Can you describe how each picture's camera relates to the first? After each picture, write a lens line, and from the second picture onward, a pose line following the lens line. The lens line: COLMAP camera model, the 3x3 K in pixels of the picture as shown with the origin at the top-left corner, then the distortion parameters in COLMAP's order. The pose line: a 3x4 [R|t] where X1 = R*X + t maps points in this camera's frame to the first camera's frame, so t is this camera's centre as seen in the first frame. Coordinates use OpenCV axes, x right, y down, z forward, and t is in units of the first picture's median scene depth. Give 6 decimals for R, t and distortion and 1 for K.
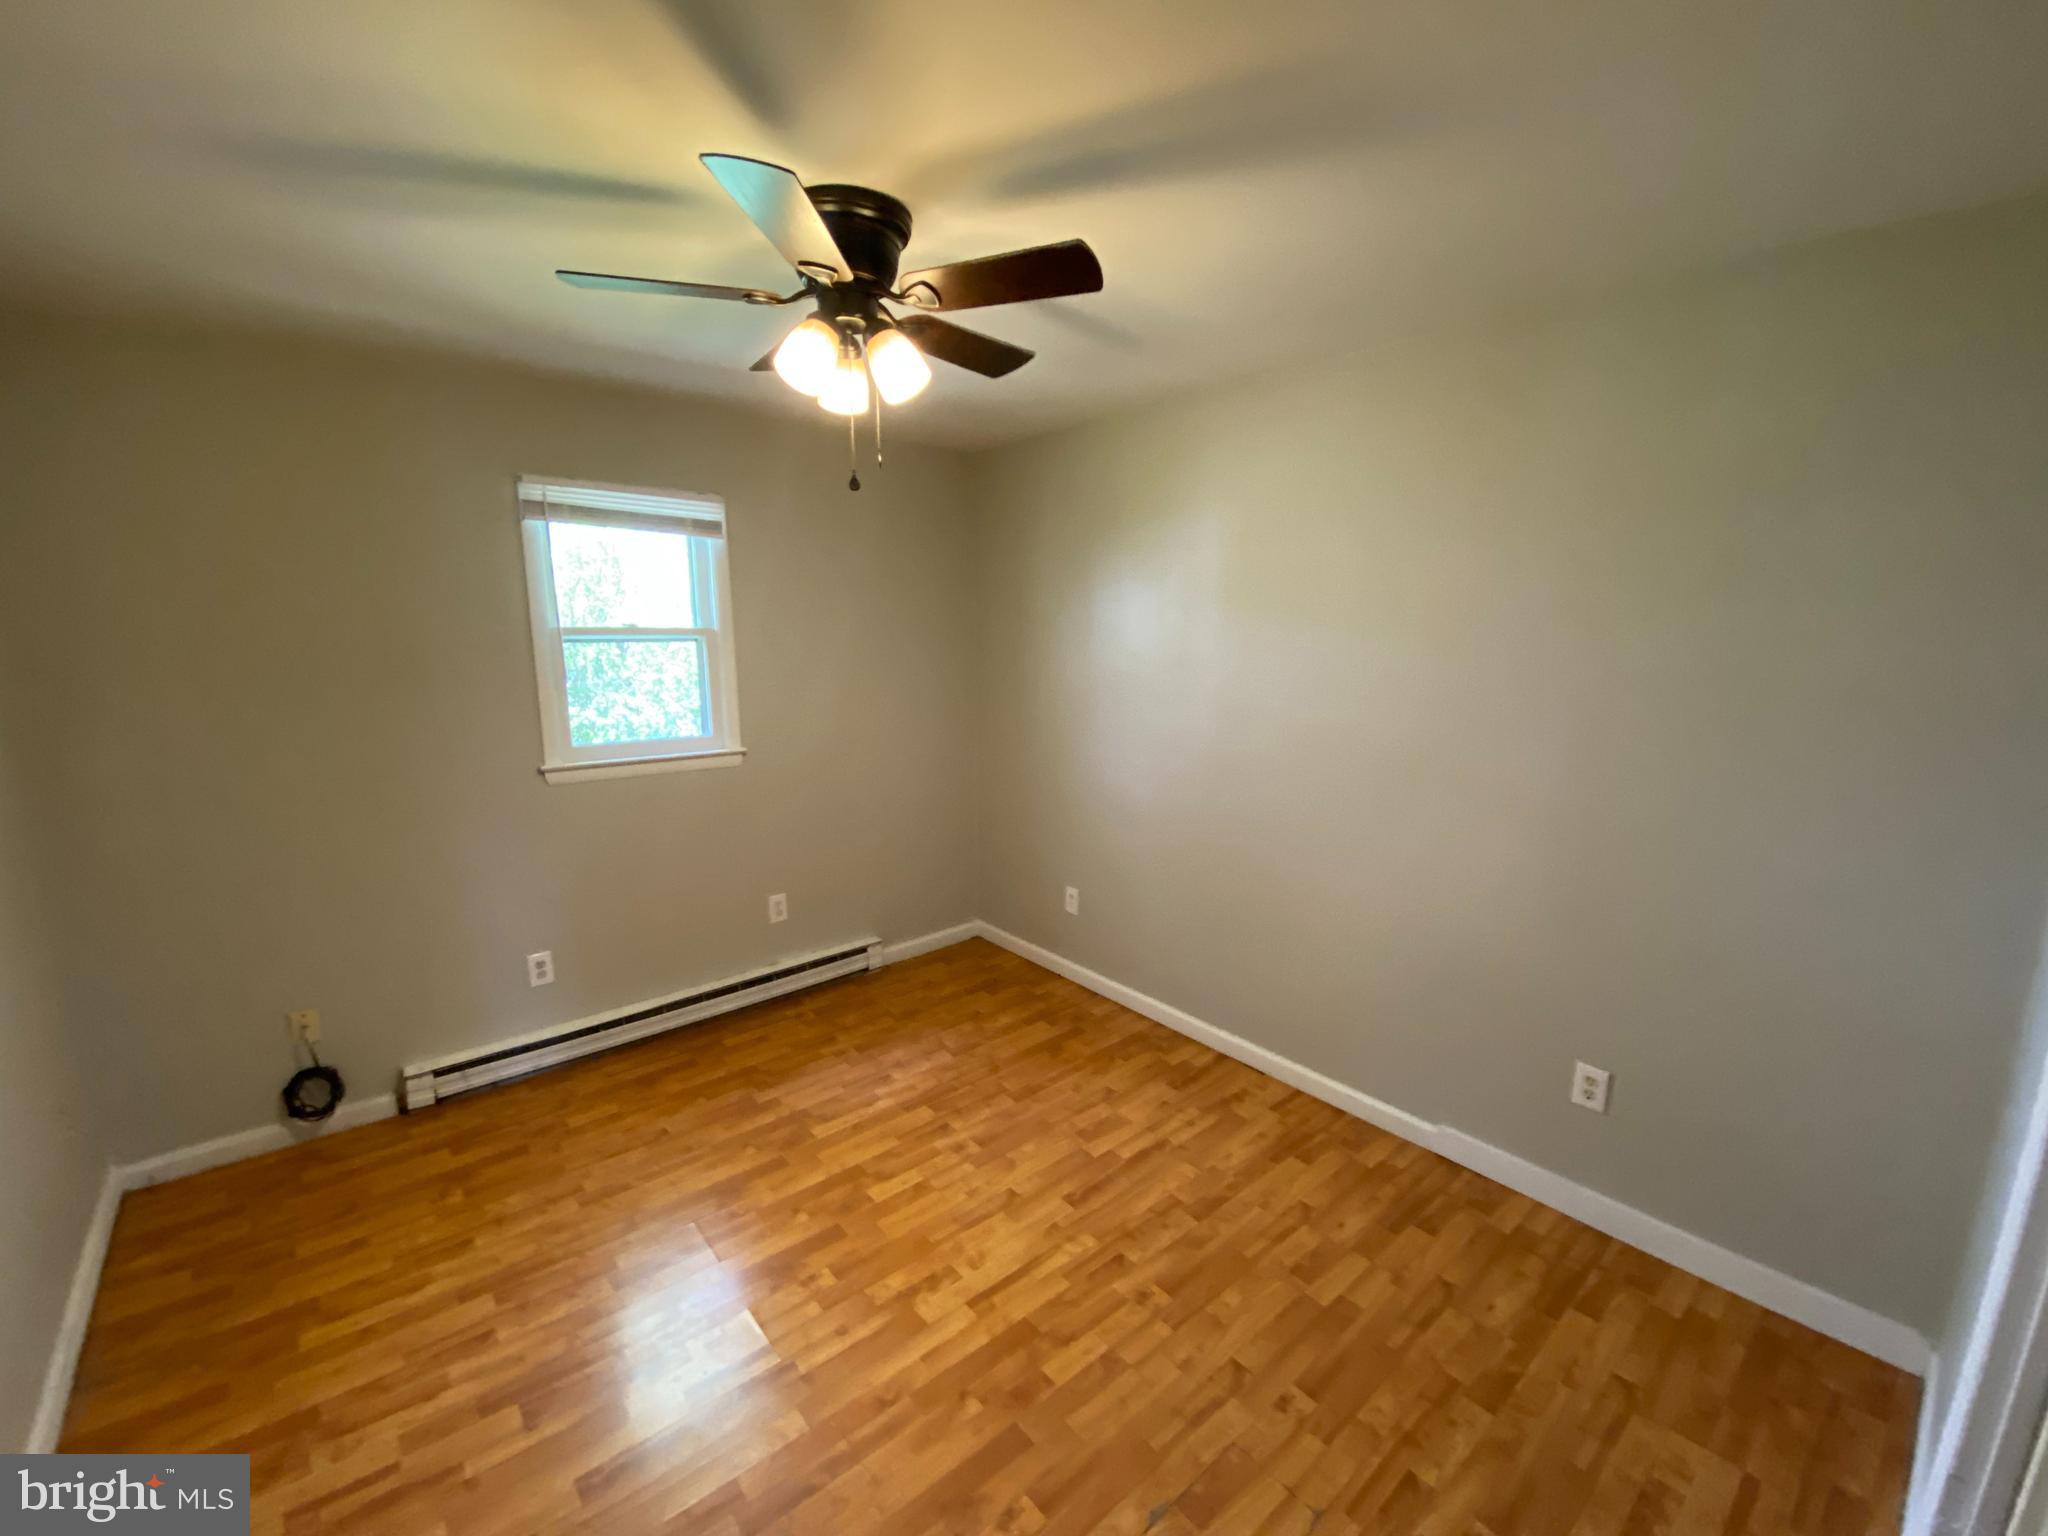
lens RADIAL K [[844.7, 0, 1024.0], [0, 844.7, 768.0], [0, 0, 1]] dist [0.048971, -0.030885]
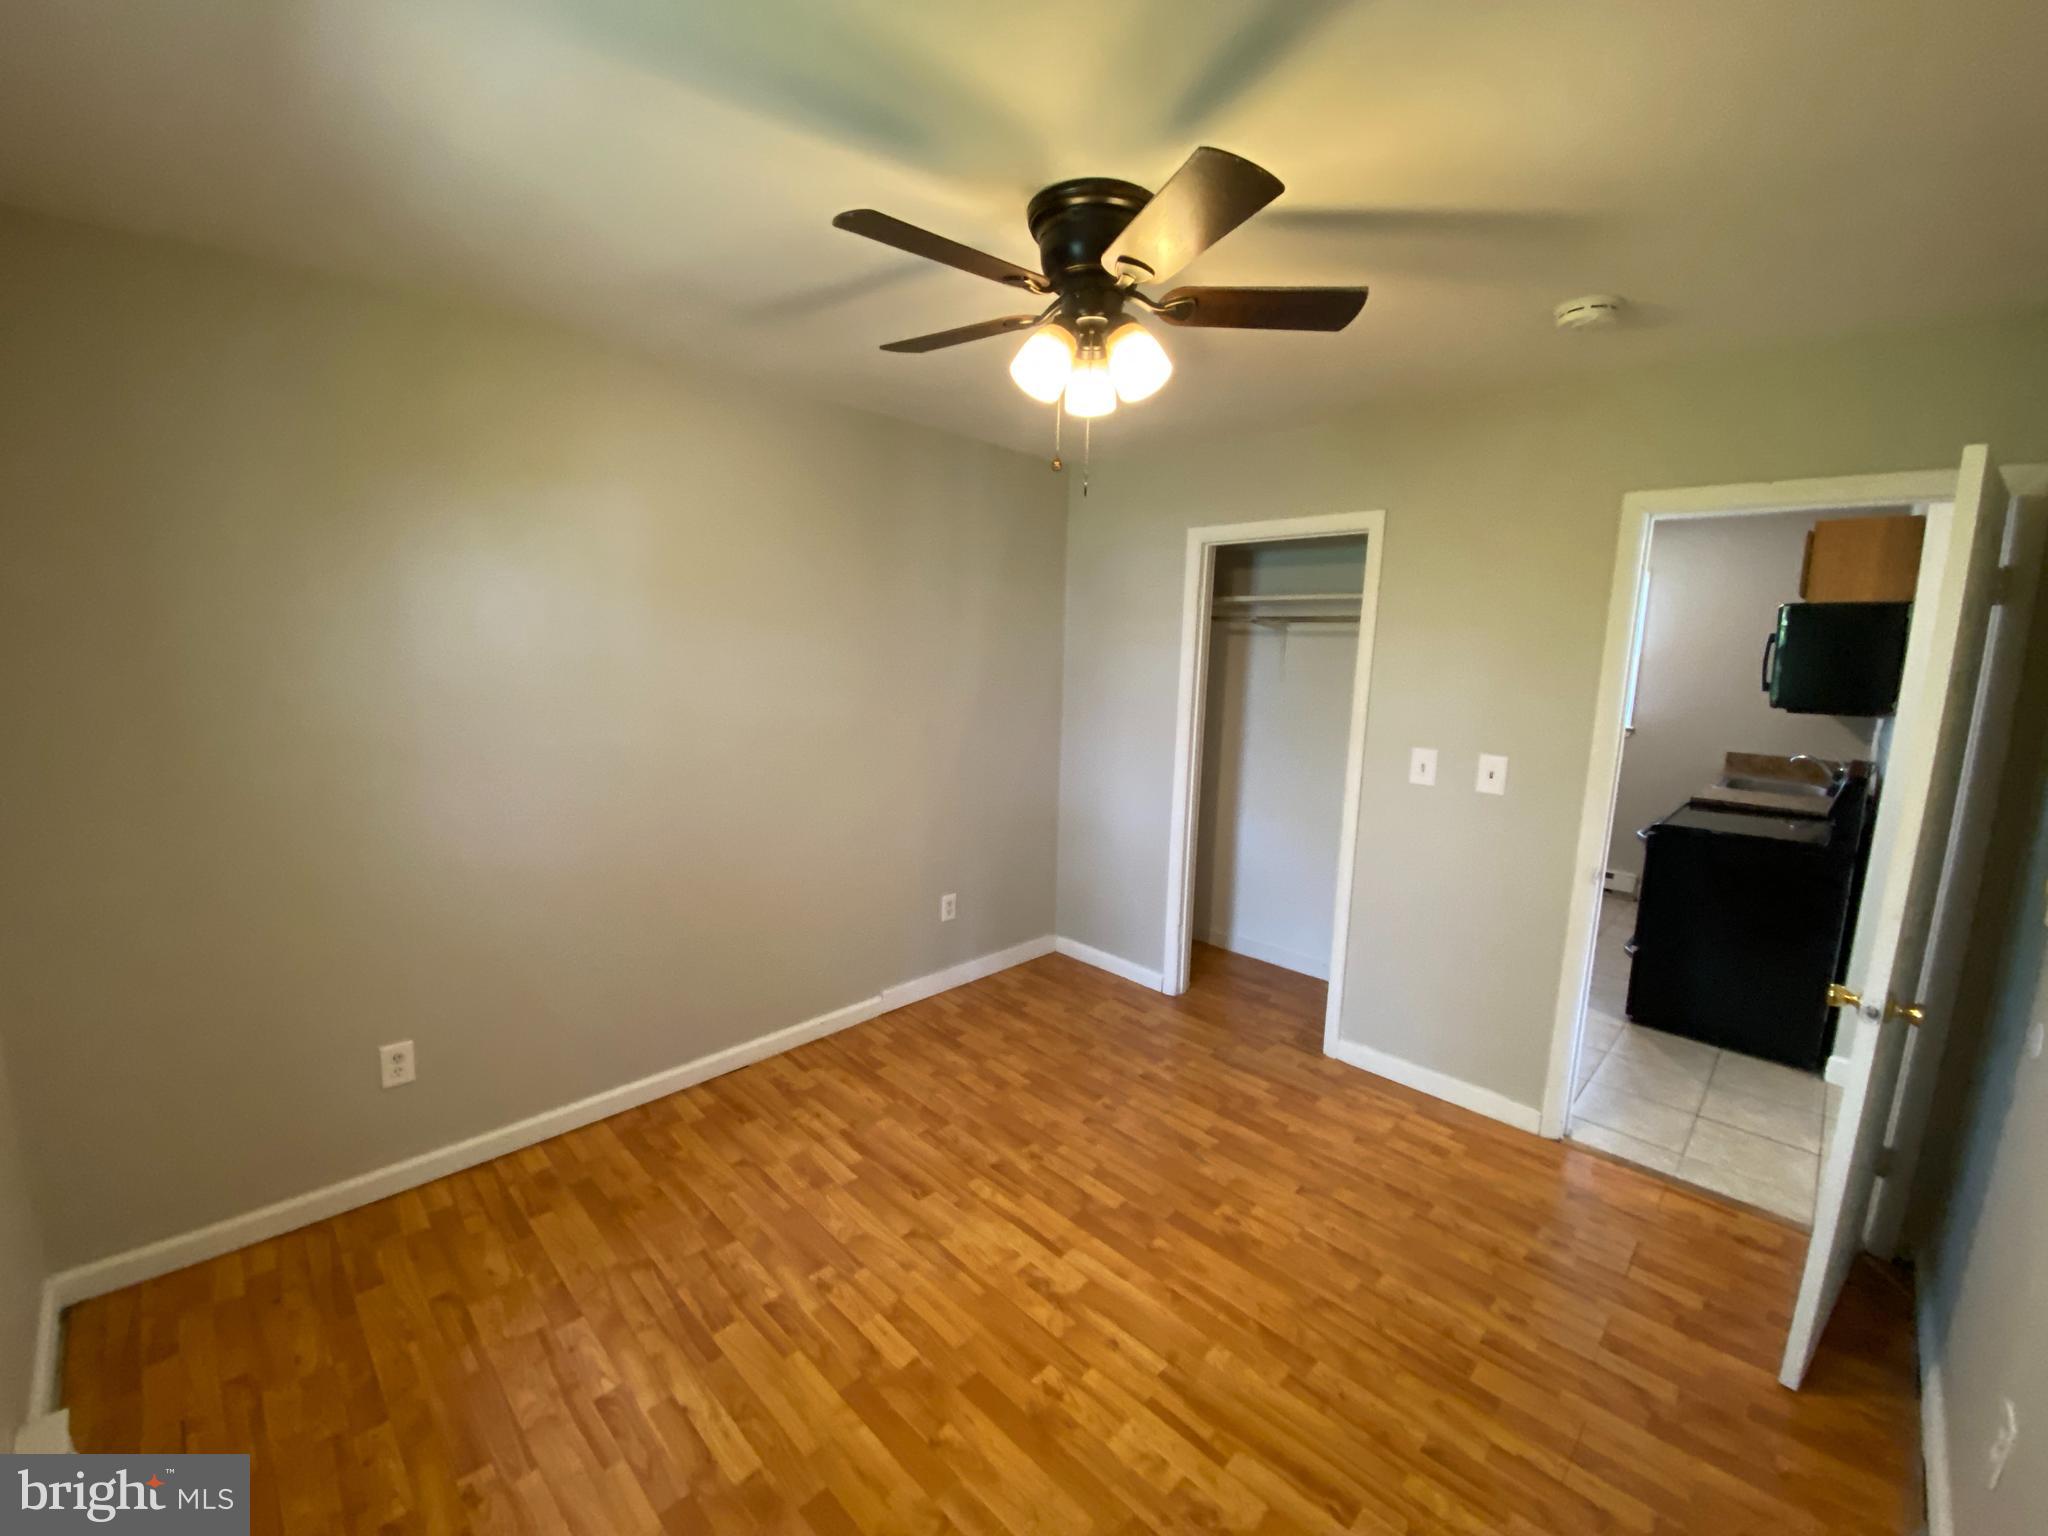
lens RADIAL K [[844.7, 0, 1024.0], [0, 844.7, 768.0], [0, 0, 1]] dist [0.048971, -0.030885]
pose [[-0.096750, -0.156496, 0.982928, -0.893652], [0.143256, 0.975089, 0.169349, -0.146624], [-0.984945, 0.157195, -0.071921, 0.888434]]
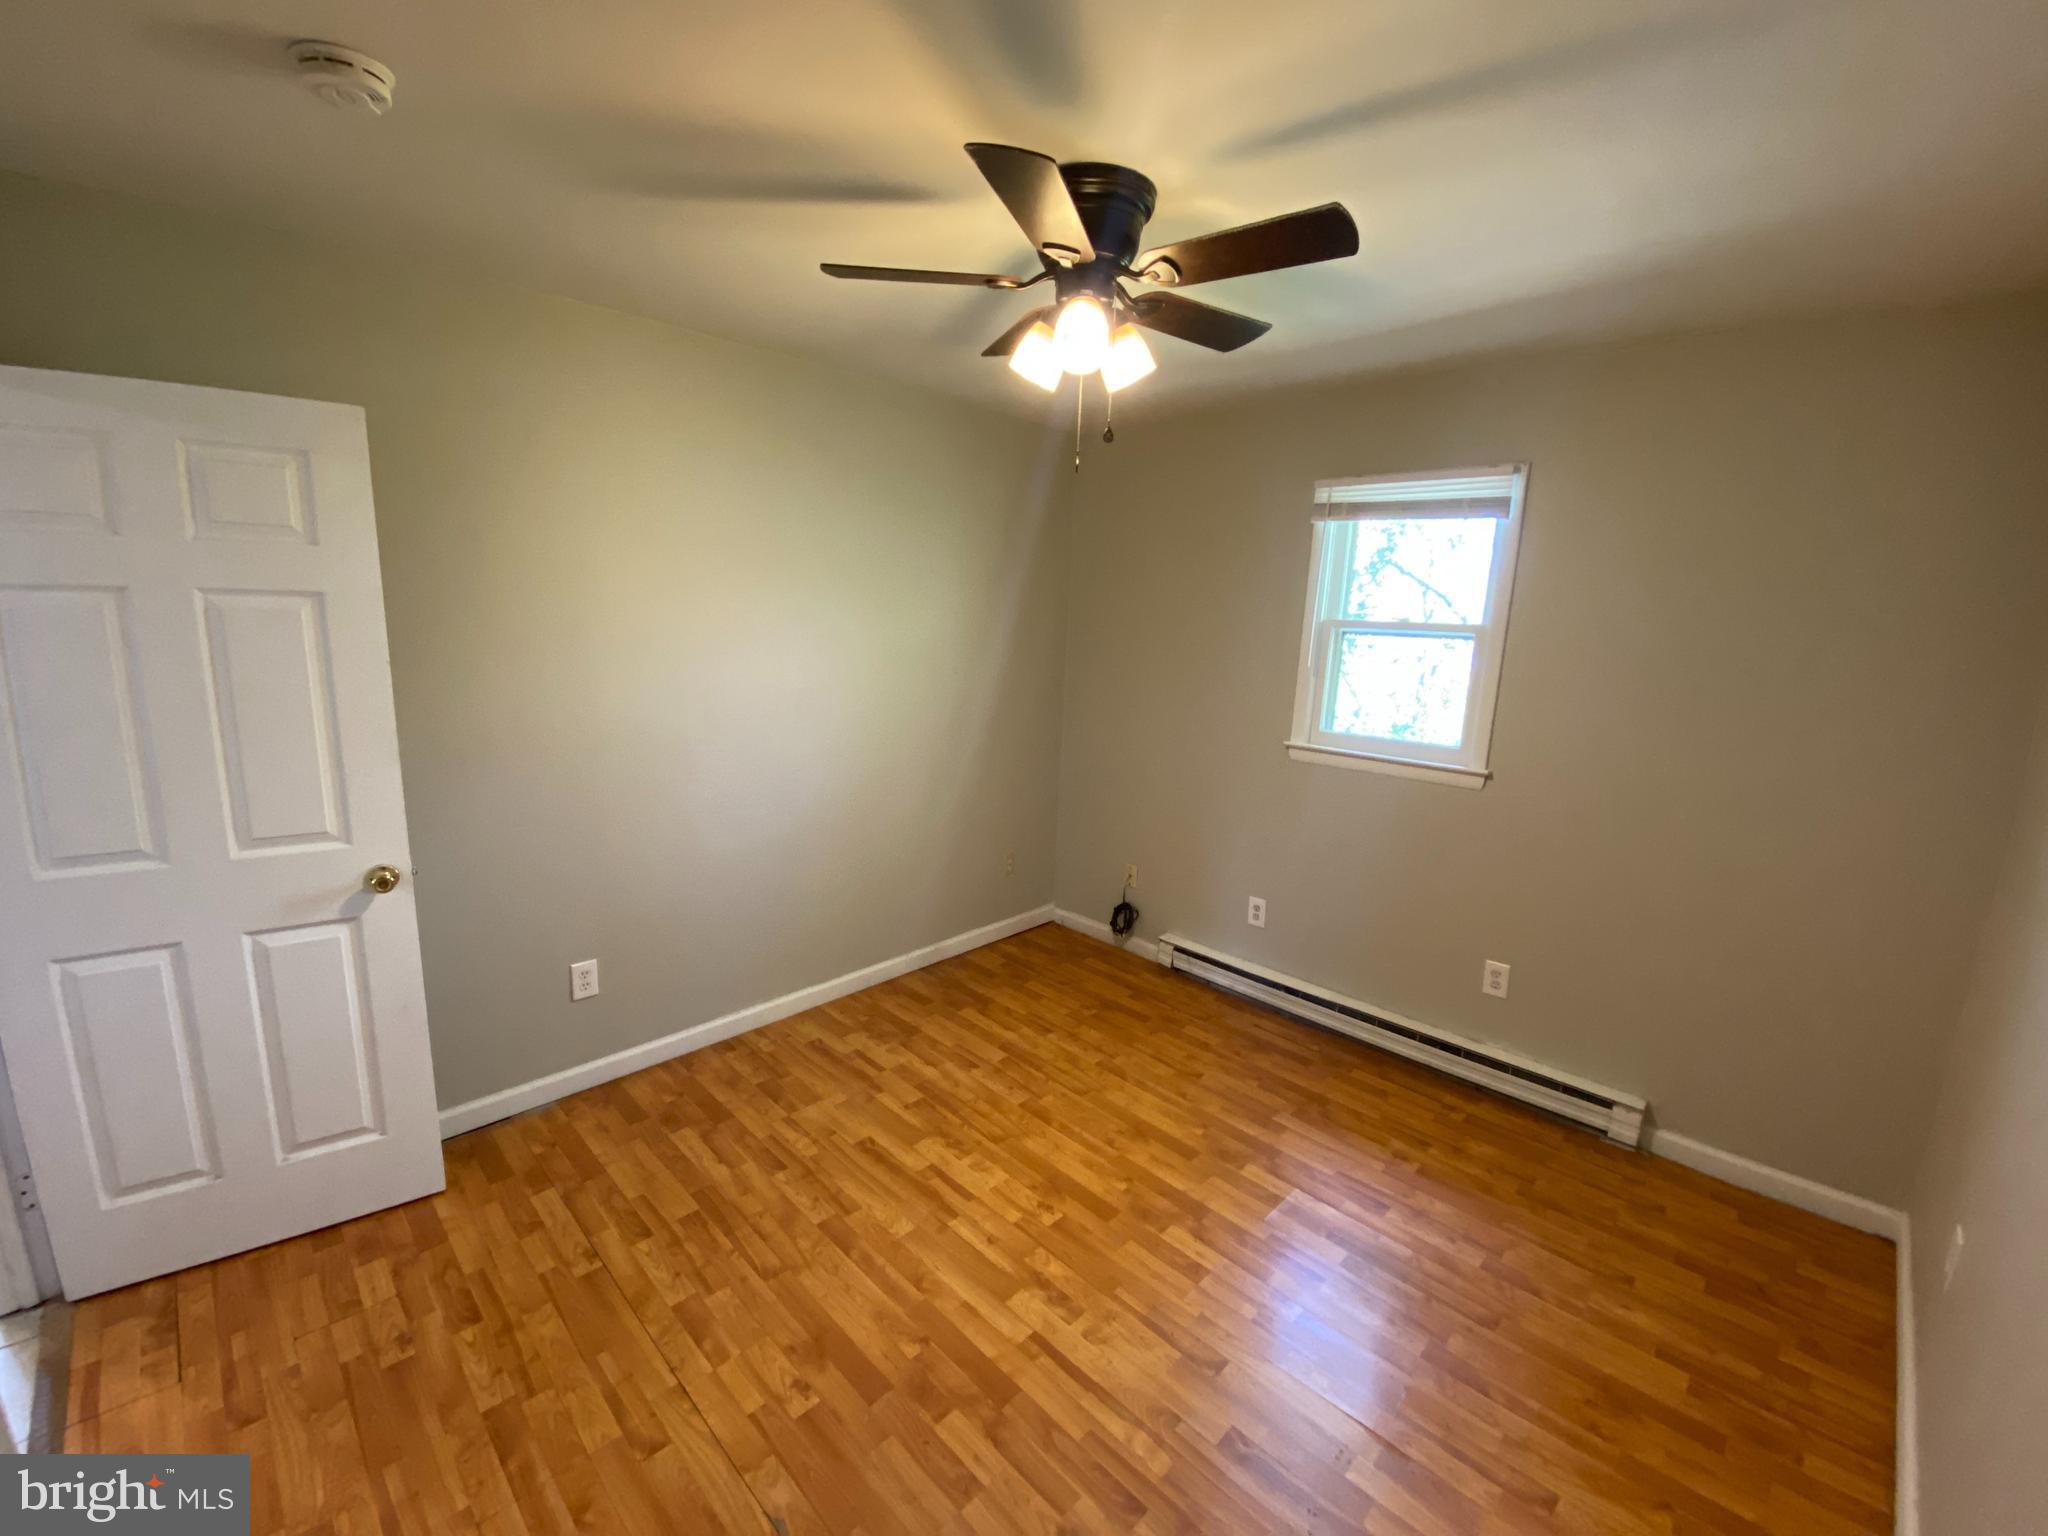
lens RADIAL K [[844.7, 0, 1024.0], [0, 844.7, 768.0], [0, 0, 1]] dist [0.048971, -0.030885]
pose [[0.091485, 0.193443, -0.976837, 0.630568], [-0.204117, 0.963765, 0.171738, -0.111002], [0.974662, 0.183678, 0.127655, 0.654313]]
